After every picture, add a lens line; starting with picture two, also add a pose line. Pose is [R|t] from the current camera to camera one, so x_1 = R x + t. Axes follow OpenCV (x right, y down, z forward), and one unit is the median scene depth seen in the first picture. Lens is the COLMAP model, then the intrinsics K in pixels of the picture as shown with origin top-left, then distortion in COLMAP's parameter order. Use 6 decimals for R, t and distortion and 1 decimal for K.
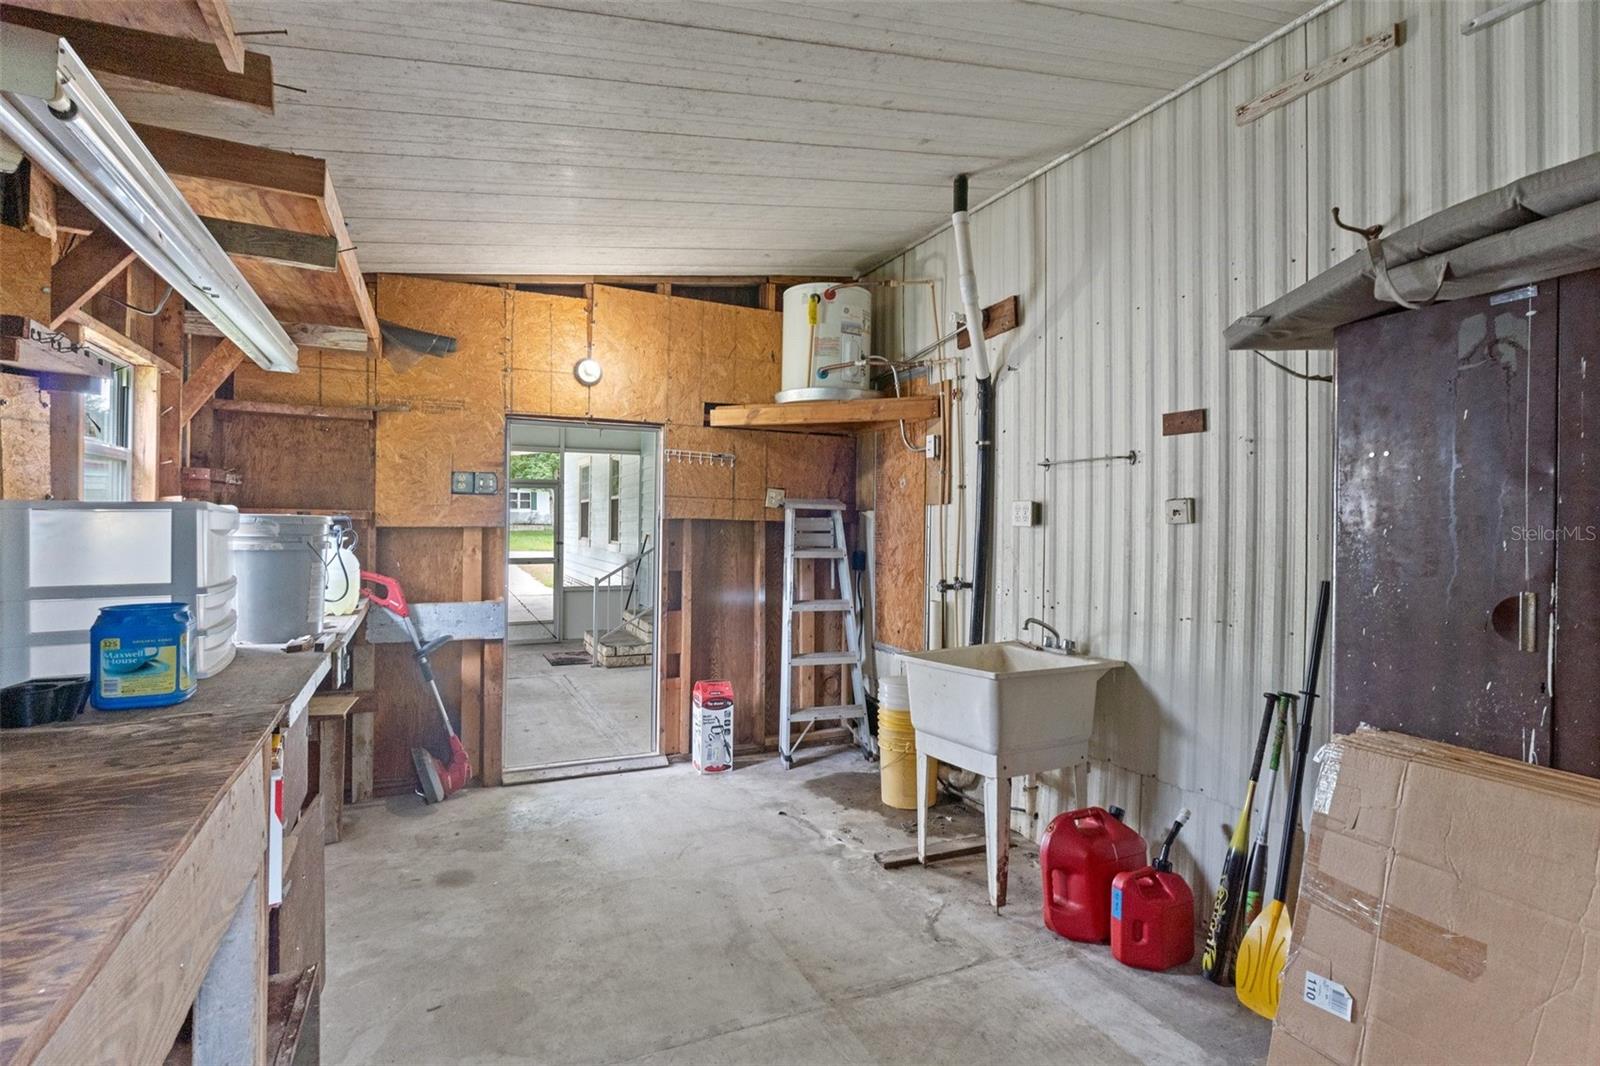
lens RADIAL K [[808.7, 0, 800.7], [0, 808.7, 502.0], [0, 0, 1]] dist [0.002593, 0.000398]
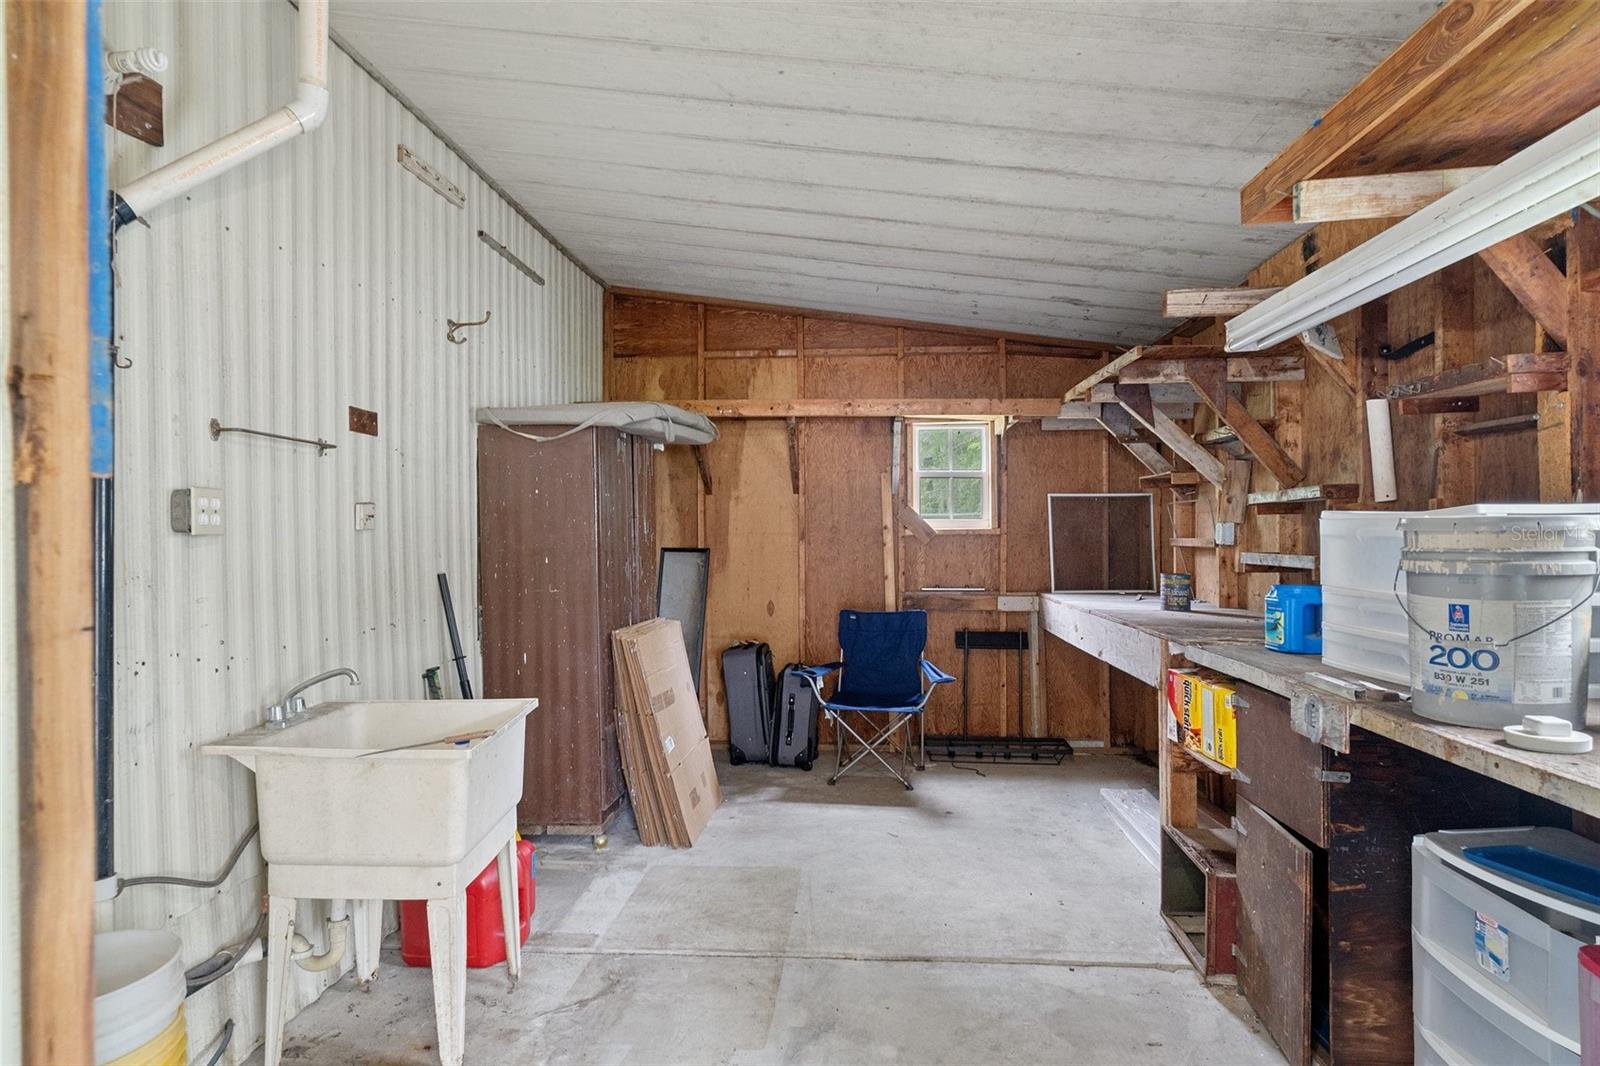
lens RADIAL K [[885.1, 0, 797.3], [0, 885.1, 539.7], [0, 0, 1]] dist [-0.001392, -0.000436]
pose [[-0.876244, -0.002490, 0.481861, -0.461418], [-0.011429, 0.999813, -0.015616, 0.048144], [-0.481732, -0.019191, -0.876108, 1.672714]]
